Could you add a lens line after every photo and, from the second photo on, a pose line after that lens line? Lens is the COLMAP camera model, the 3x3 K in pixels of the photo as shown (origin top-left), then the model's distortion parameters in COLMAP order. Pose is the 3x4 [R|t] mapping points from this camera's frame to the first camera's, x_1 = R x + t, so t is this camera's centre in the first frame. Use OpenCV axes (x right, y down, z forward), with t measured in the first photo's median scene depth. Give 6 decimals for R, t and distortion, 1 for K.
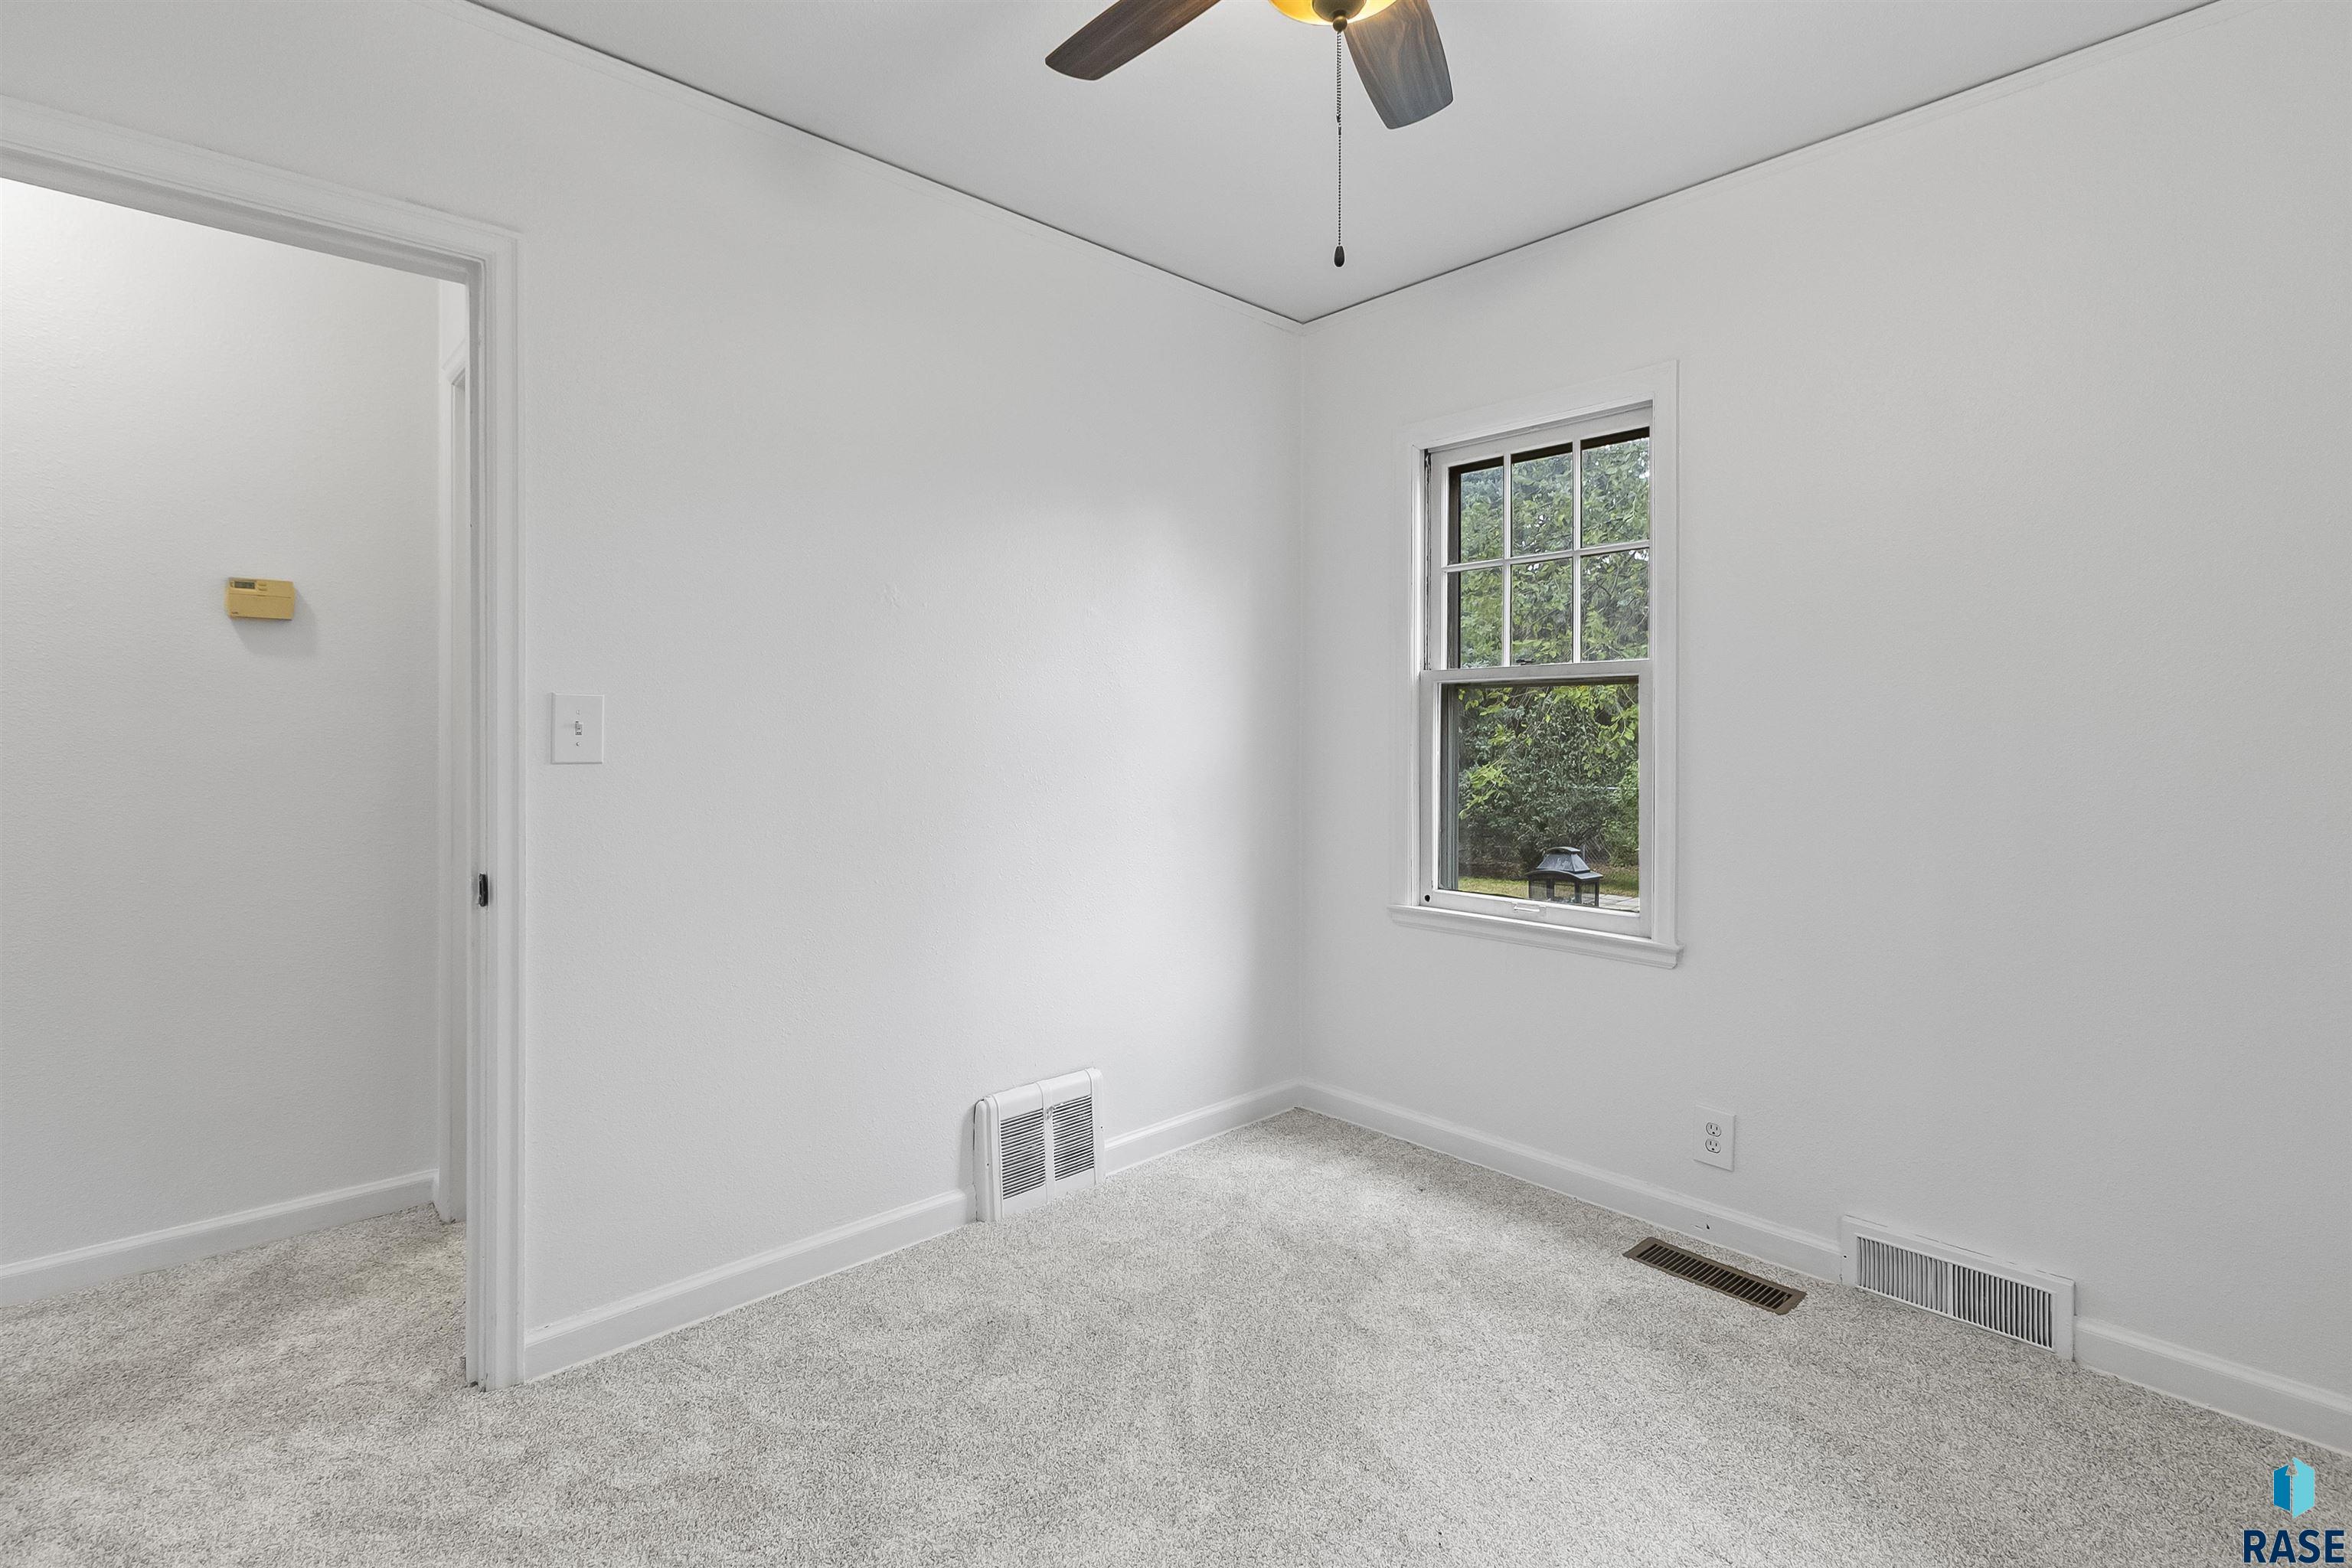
lens RADIAL K [[1090.8, 0, 1183.6], [0, 1090.8, 722.3], [0, 0, 1]] dist [0.002446, 0.000679]
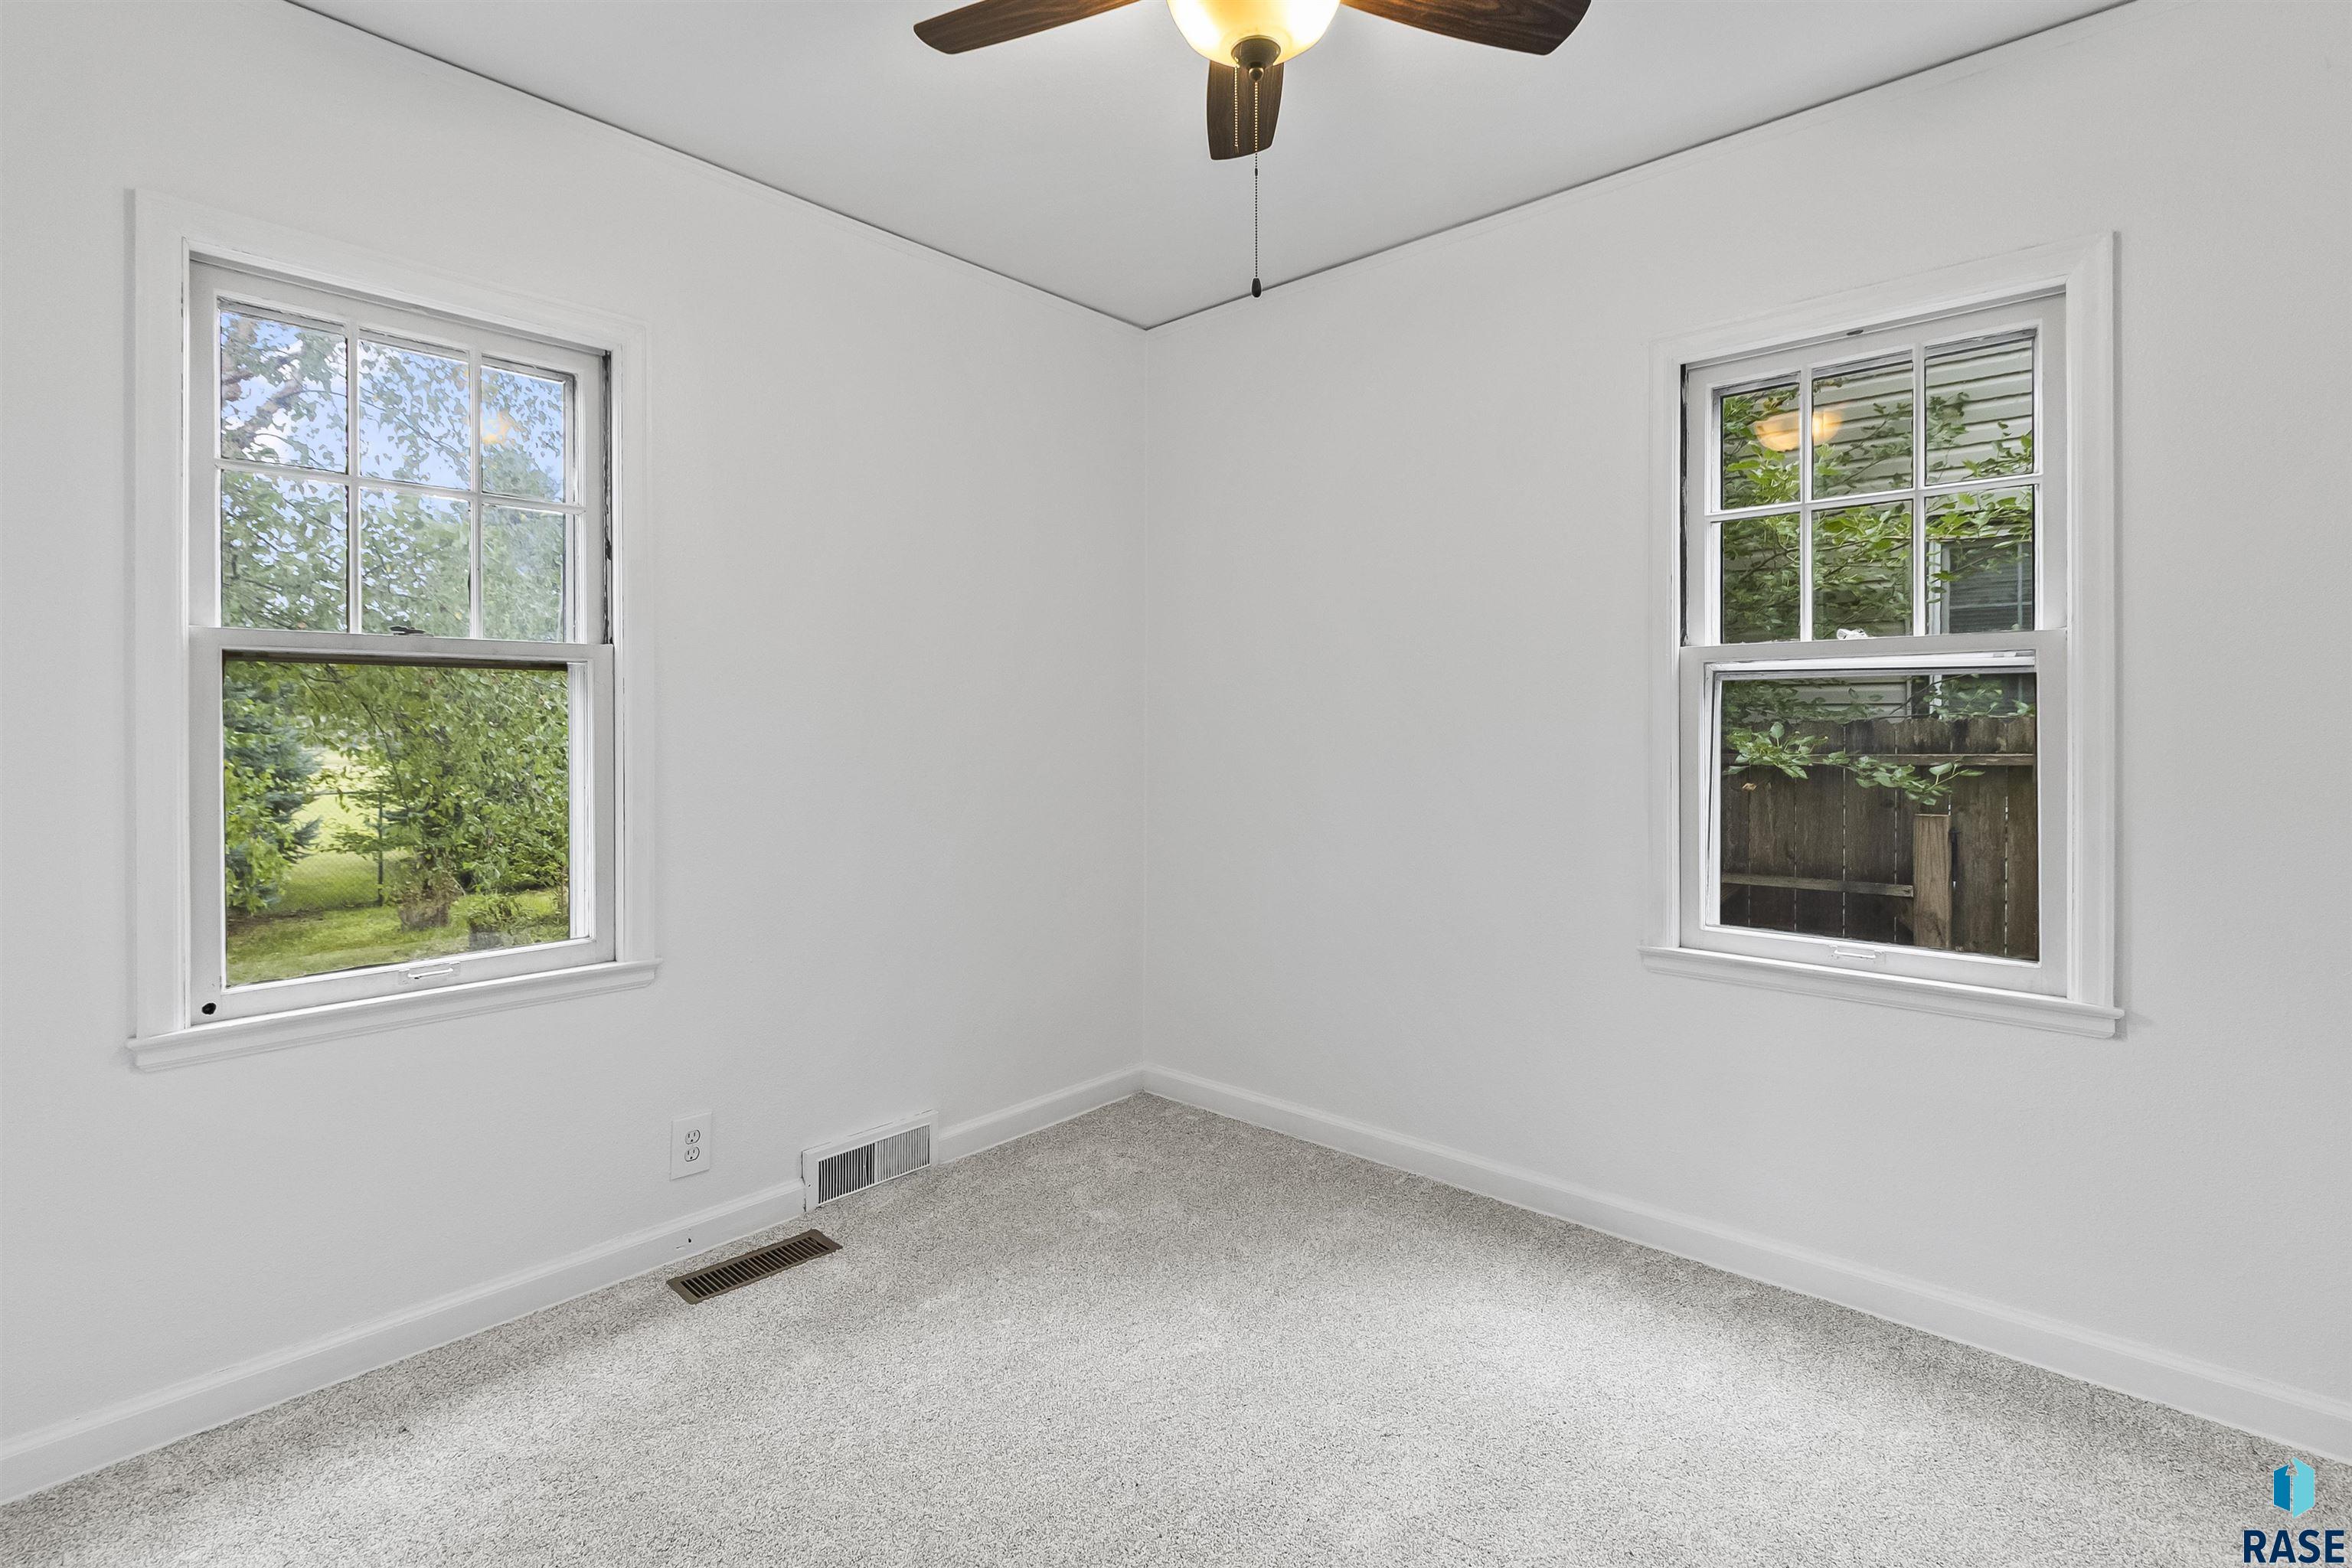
lens RADIAL K [[1090.8, 0, 1183.6], [0, 1090.8, 722.3], [0, 0, 1]] dist [0.002446, 0.000679]
pose [[-0.077046, 0.002231, 0.997025, -0.518073], [-0.001089, 0.999997, -0.002322, 0.005627], [-0.997027, -0.001265, -0.077043, 0.640931]]
